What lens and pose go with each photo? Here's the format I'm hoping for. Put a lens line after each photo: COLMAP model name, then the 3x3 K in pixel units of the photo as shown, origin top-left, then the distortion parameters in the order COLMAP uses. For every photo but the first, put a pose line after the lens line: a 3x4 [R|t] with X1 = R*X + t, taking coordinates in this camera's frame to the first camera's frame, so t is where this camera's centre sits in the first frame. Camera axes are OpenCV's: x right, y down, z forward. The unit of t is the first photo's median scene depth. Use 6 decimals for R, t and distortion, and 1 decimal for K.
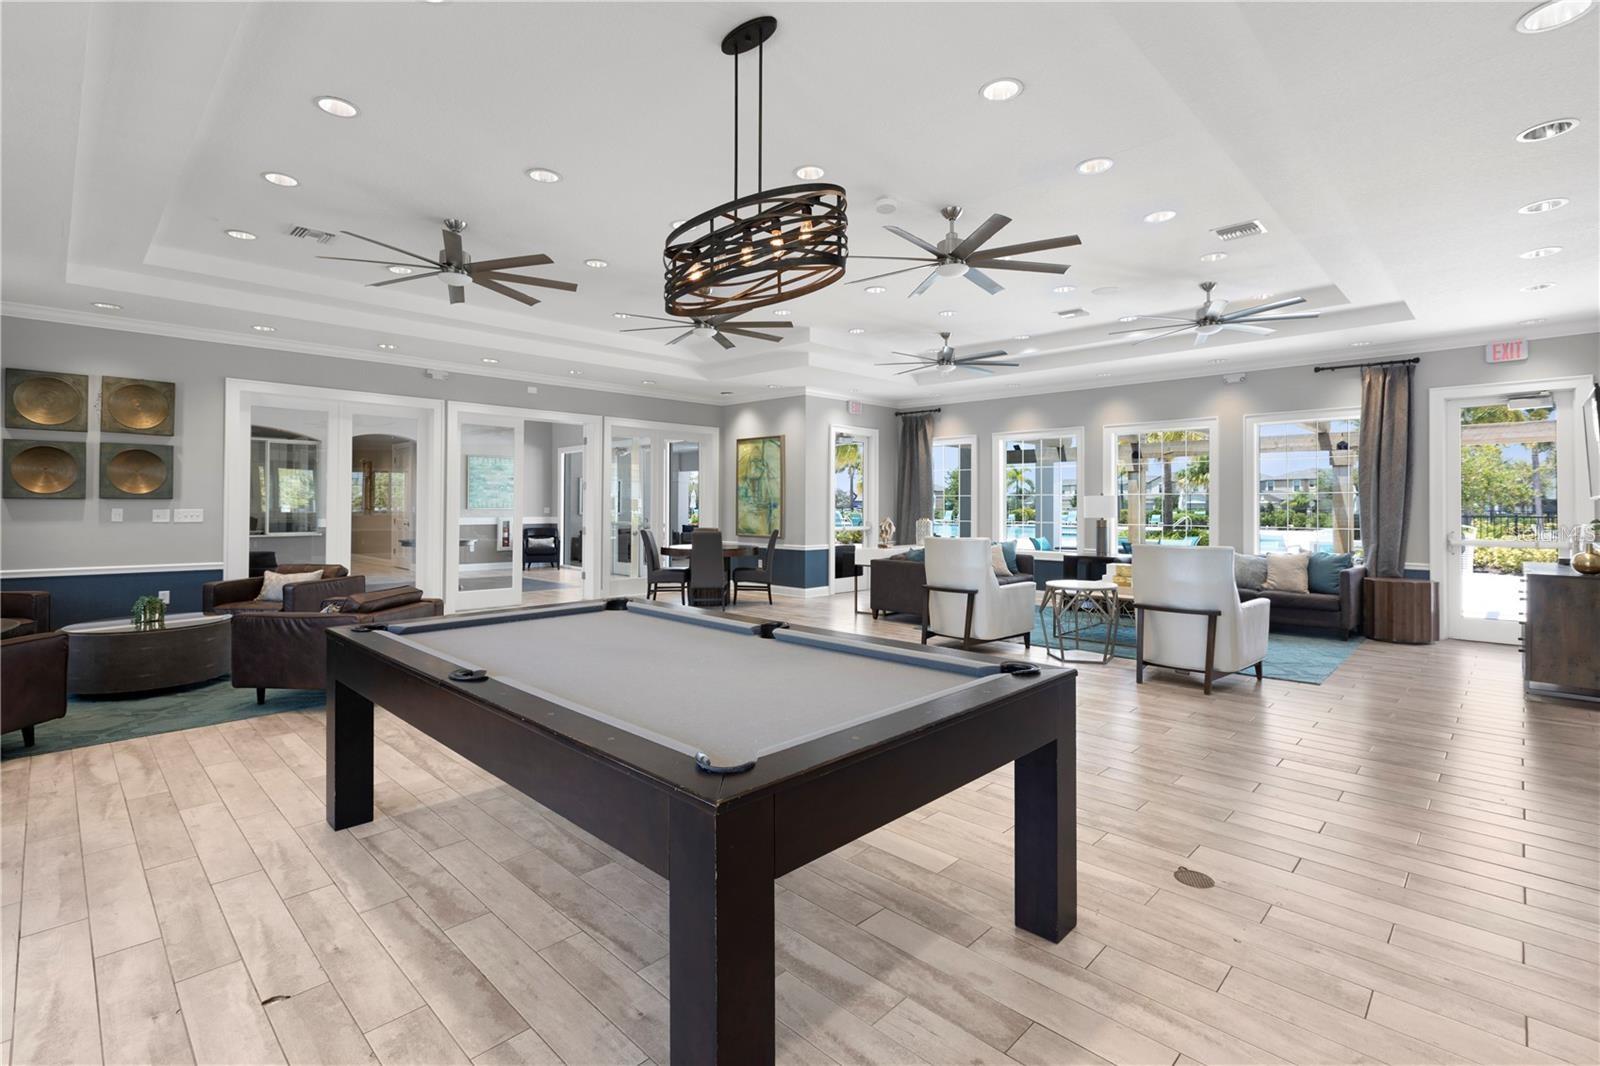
lens RADIAL K [[724.1, 0, 801.2], [0, 724.1, 479.0], [0, 0, 1]] dist [-0.000740, 0.000101]
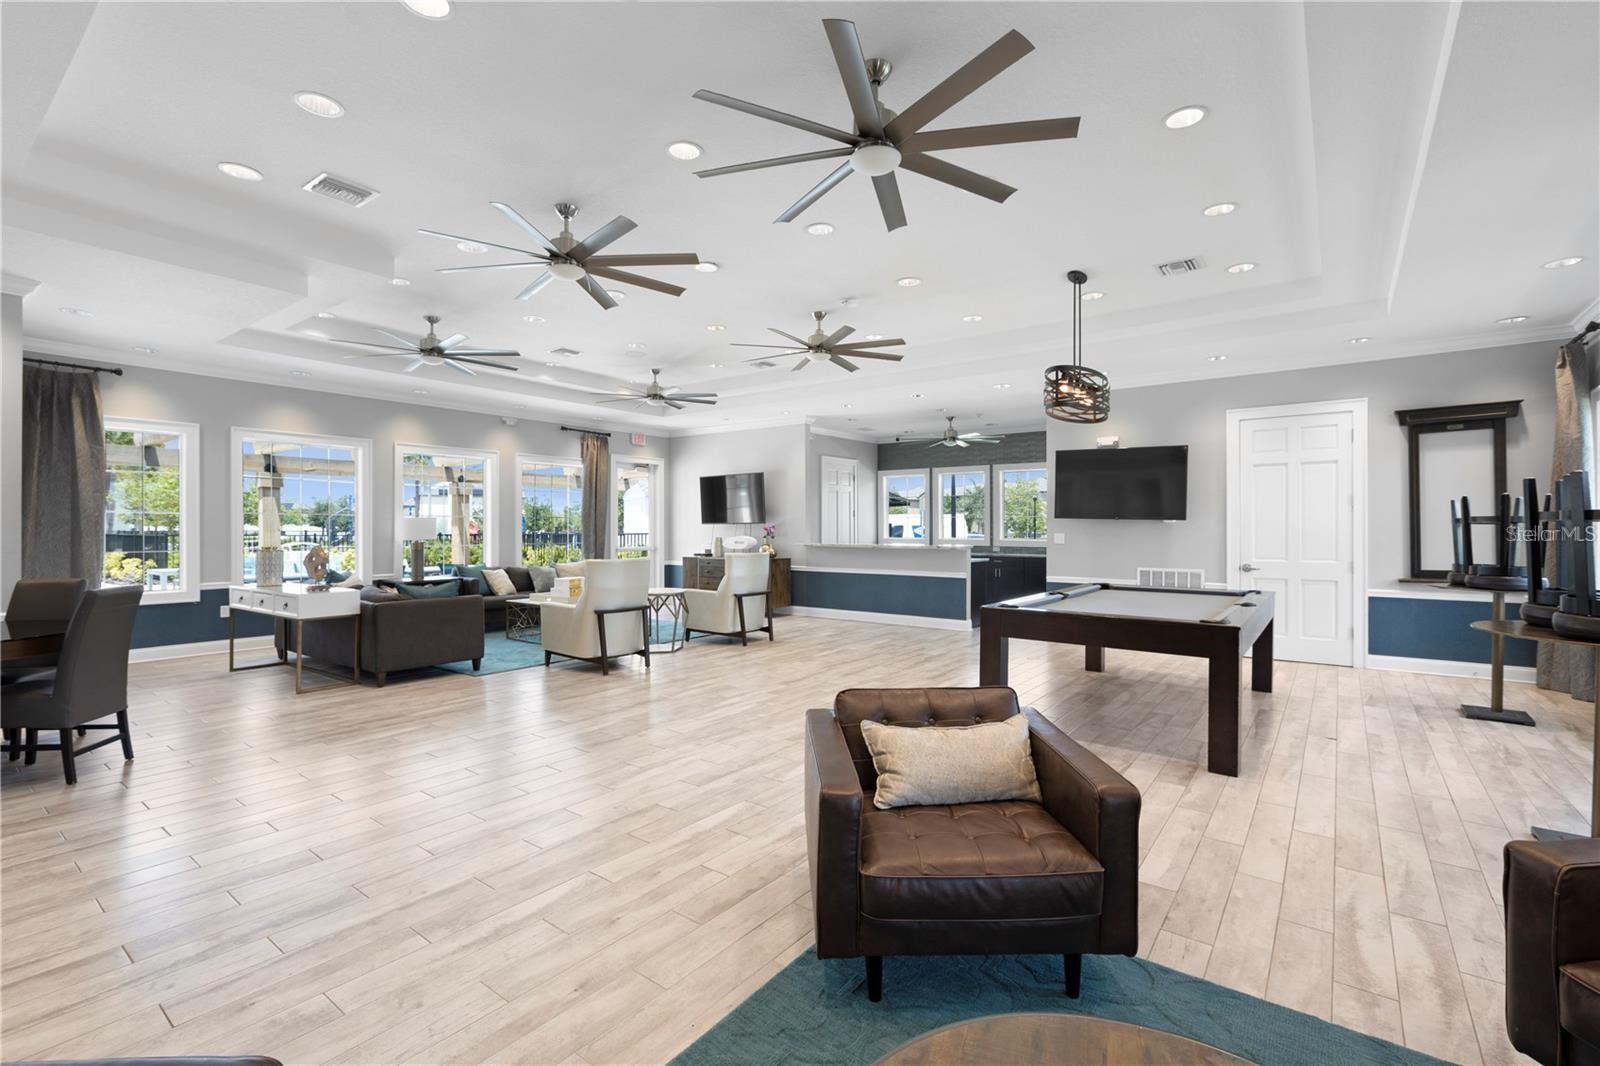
lens RADIAL K [[722.1, 0, 800.0], [0, 722.1, 533.0], [0, 0, 1]] dist [0.000533, 0.000000]
pose [[-0.124782, -0.004261, 0.992175, -0.793179], [-0.035474, 0.999371, -0.000169, 0.033089], [-0.991550, -0.035218, -0.124855, 0.846315]]
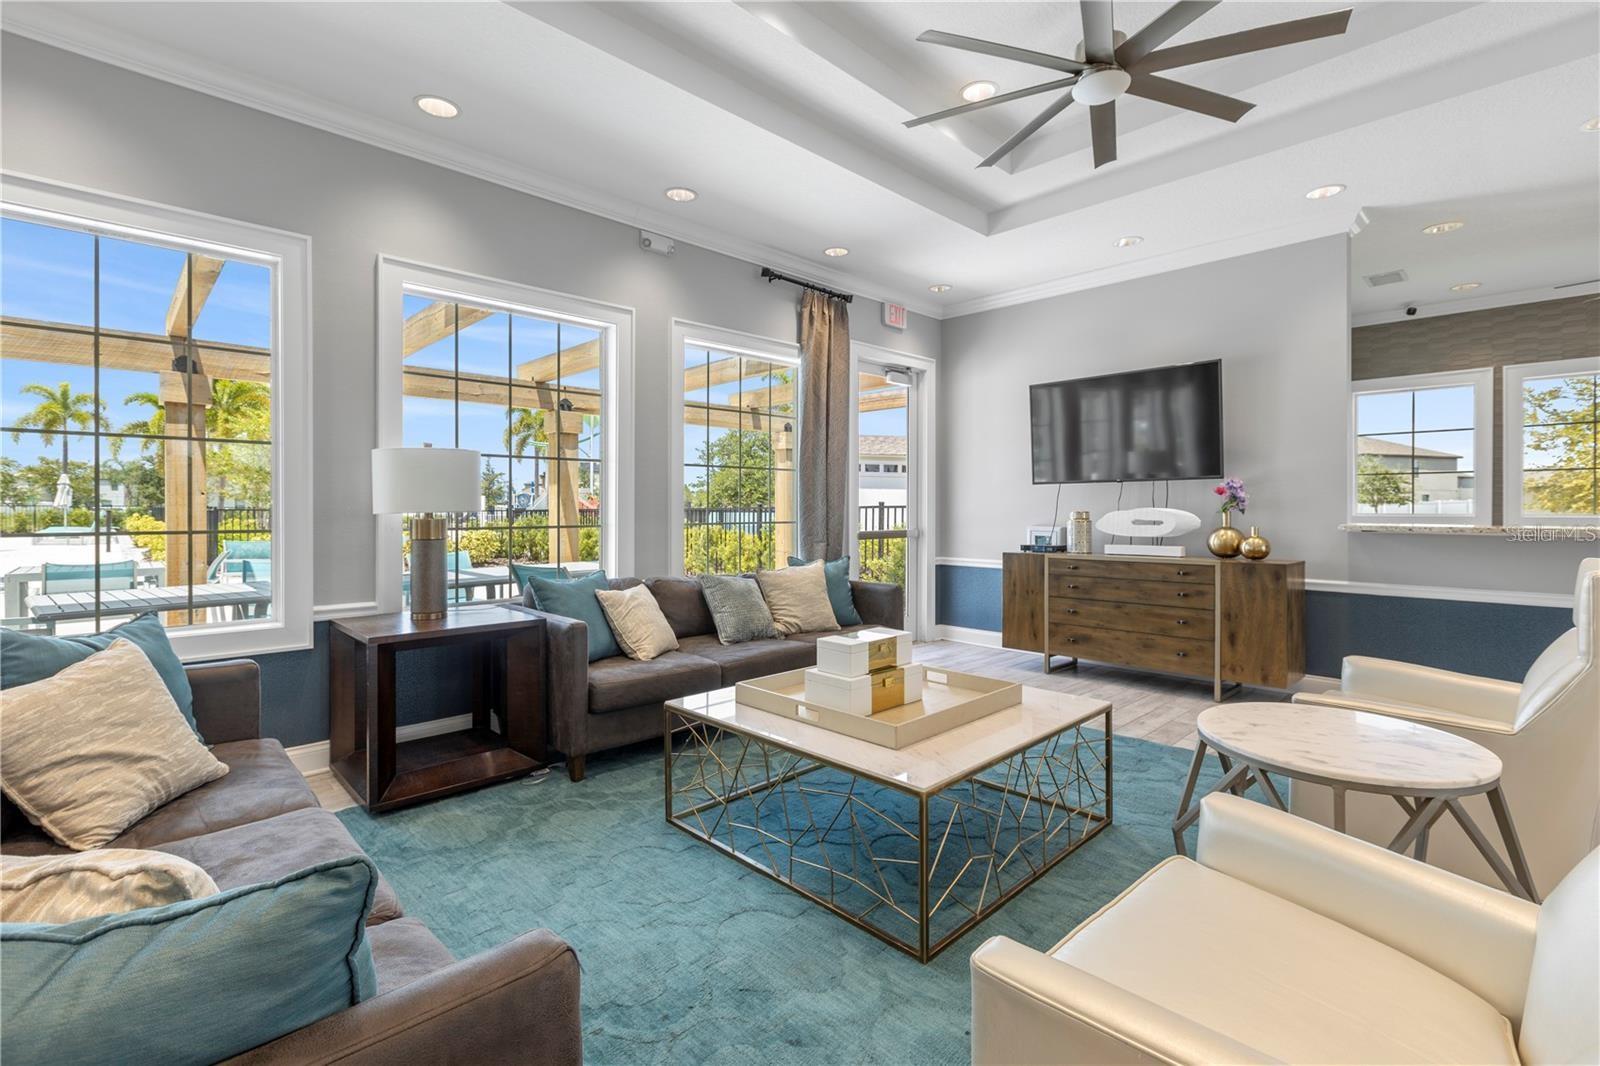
lens RADIAL K [[728.2, 0, 802.5], [0, 728.2, 511.4], [0, 0, 1]] dist [0.000307, -0.000002]
pose [[0.024966, -0.006526, 0.999667, 0.101119], [-0.036795, 0.999295, 0.007442, 0.055349], [-0.999011, -0.036968, 0.024708, 1.105578]]
